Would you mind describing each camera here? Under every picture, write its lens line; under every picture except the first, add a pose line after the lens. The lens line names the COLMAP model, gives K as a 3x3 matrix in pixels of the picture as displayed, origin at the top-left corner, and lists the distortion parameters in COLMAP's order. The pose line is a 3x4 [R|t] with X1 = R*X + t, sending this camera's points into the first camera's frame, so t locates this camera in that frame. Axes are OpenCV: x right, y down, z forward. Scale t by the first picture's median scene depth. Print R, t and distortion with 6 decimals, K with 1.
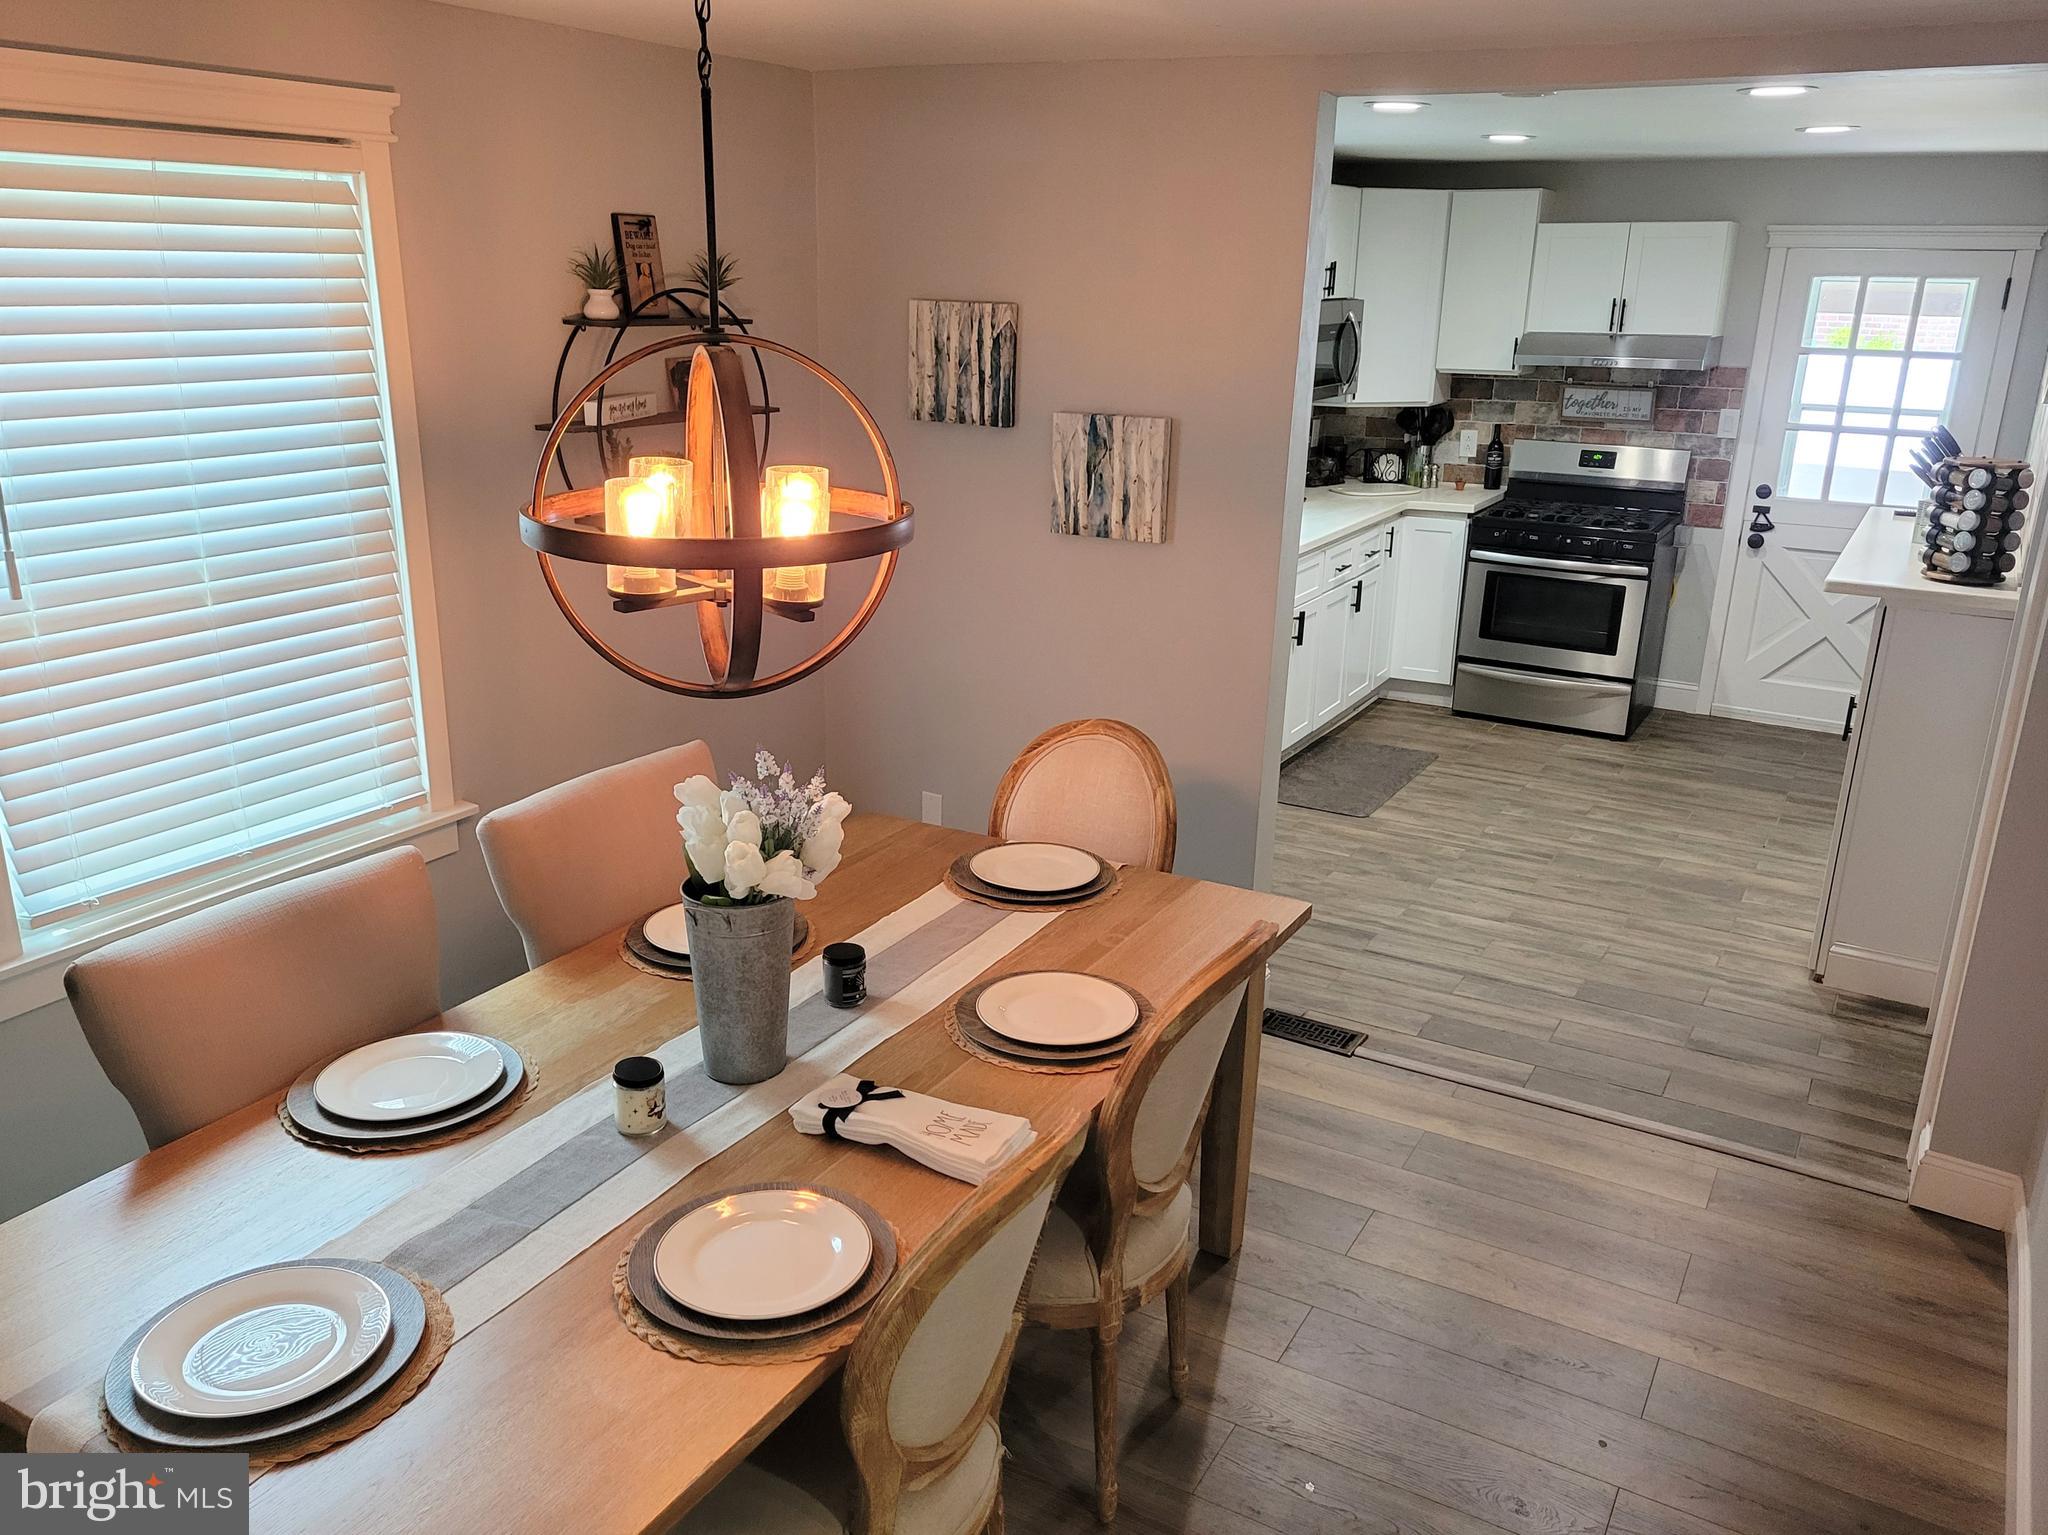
lens RADIAL K [[1547.1, 0, 1016.7], [0, 1547.1, 755.2], [0, 0, 1]] dist [0.055030, -0.055706]
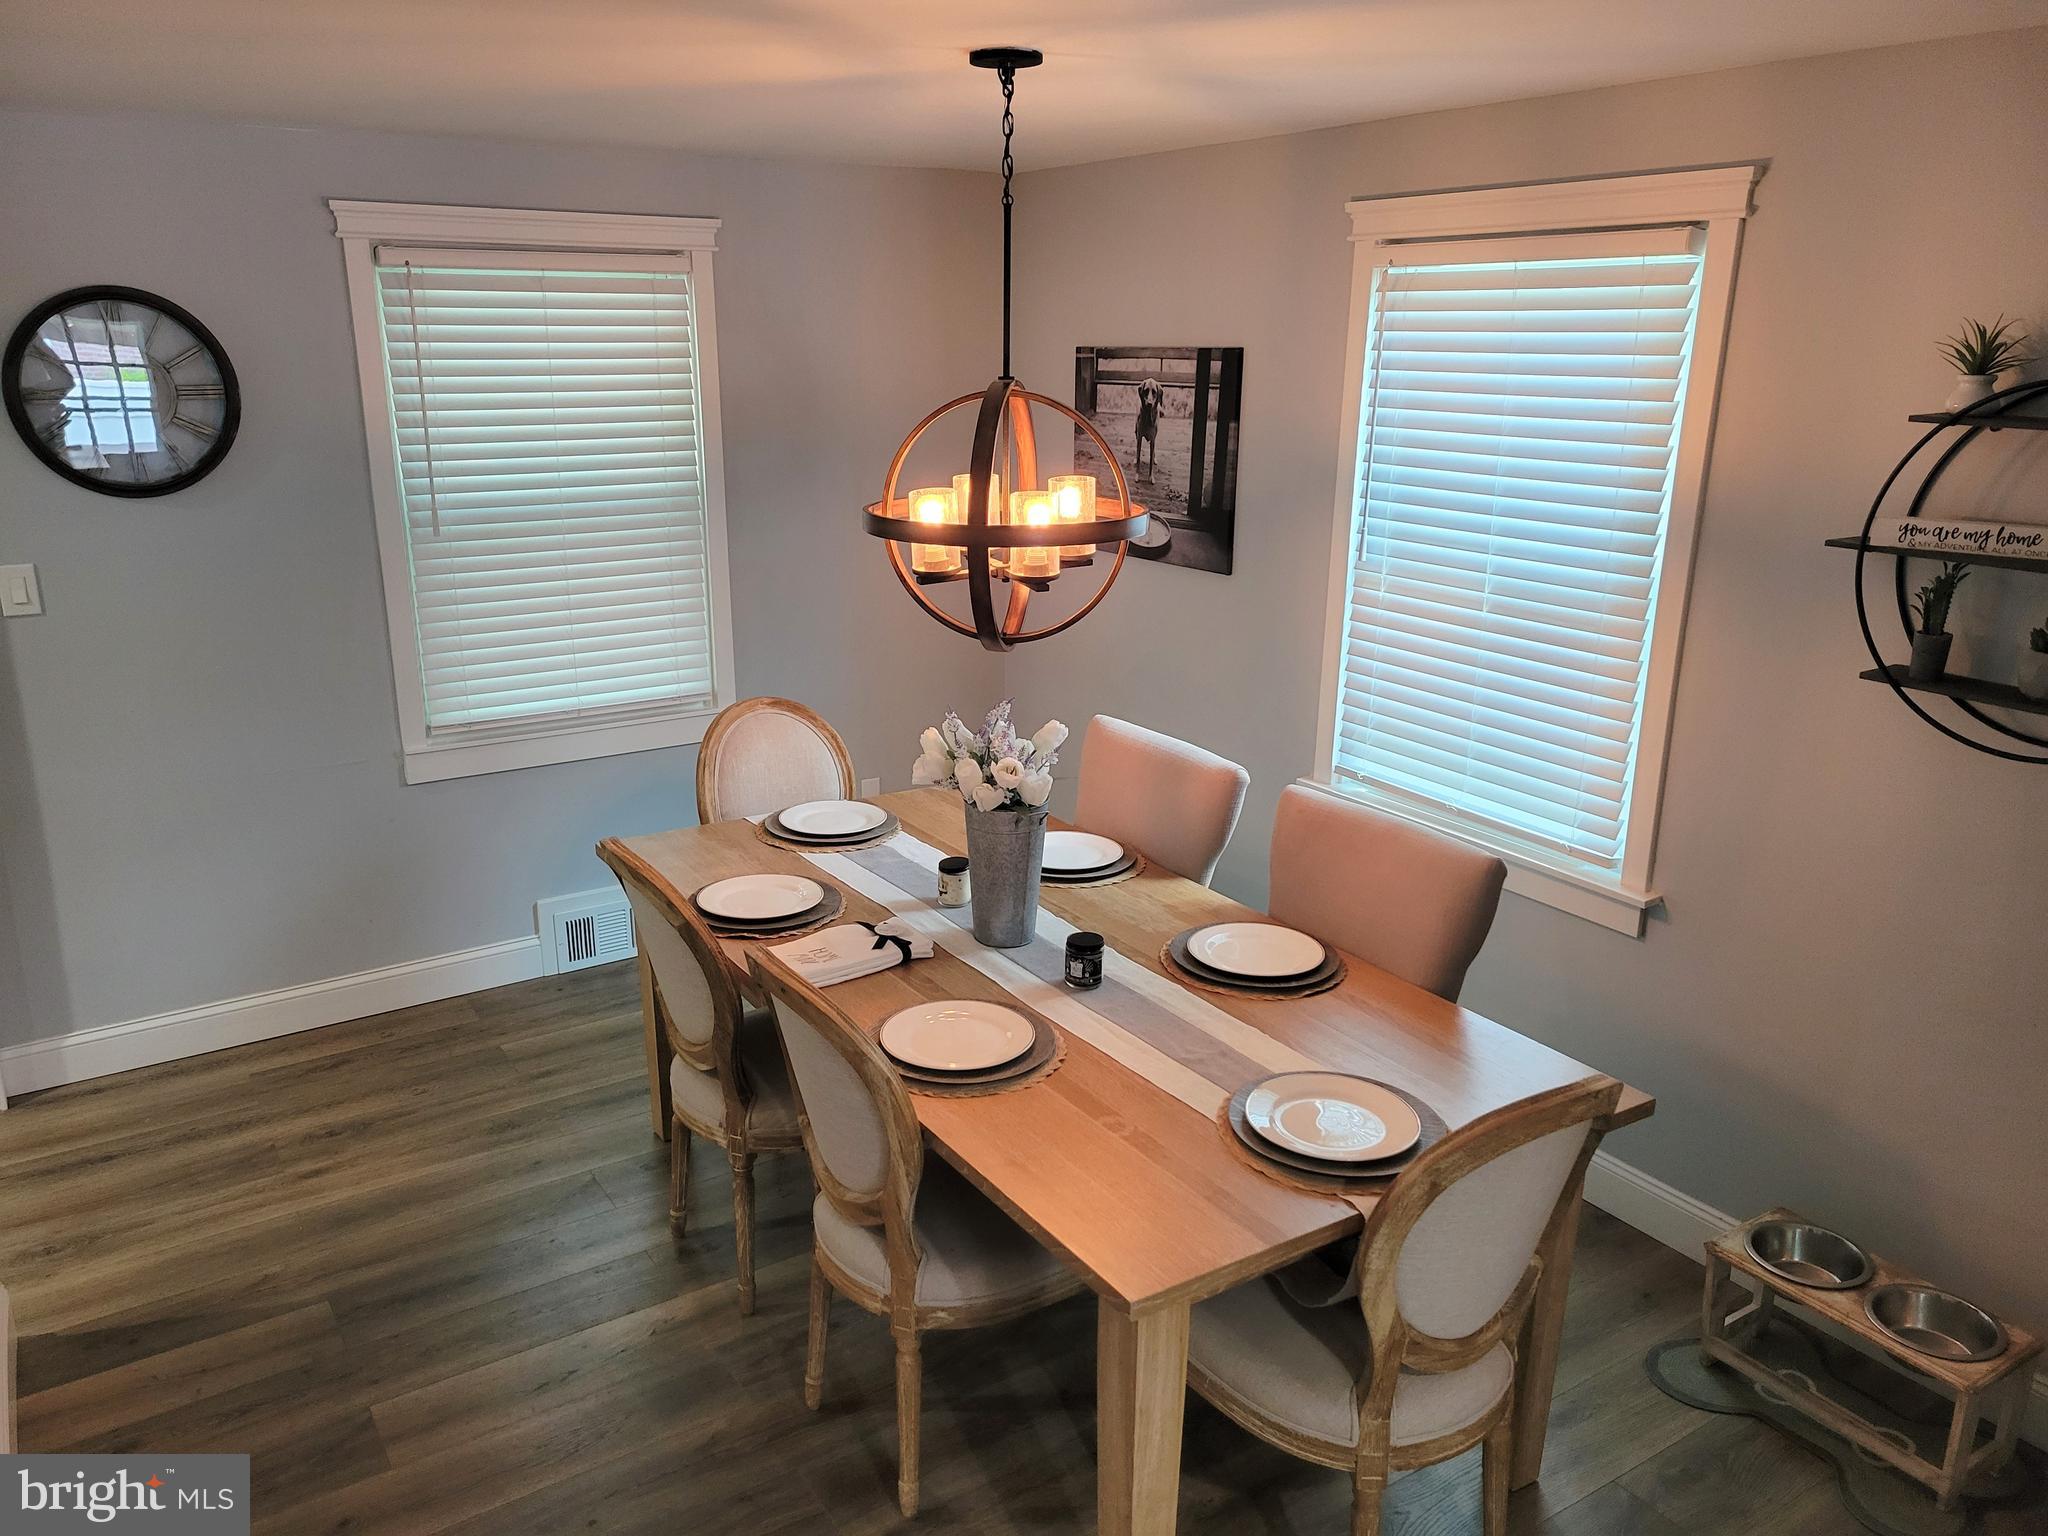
lens RADIAL K [[1547.1, 0, 1016.7], [0, 1547.1, 755.7], [0, 0, 1]] dist [0.055030, -0.055706]
pose [[-0.441521, 0.217999, -0.870365, 0.551907], [-0.284260, 0.886082, 0.366136, -0.248894], [0.851032, 0.409067, -0.329256, 0.826691]]
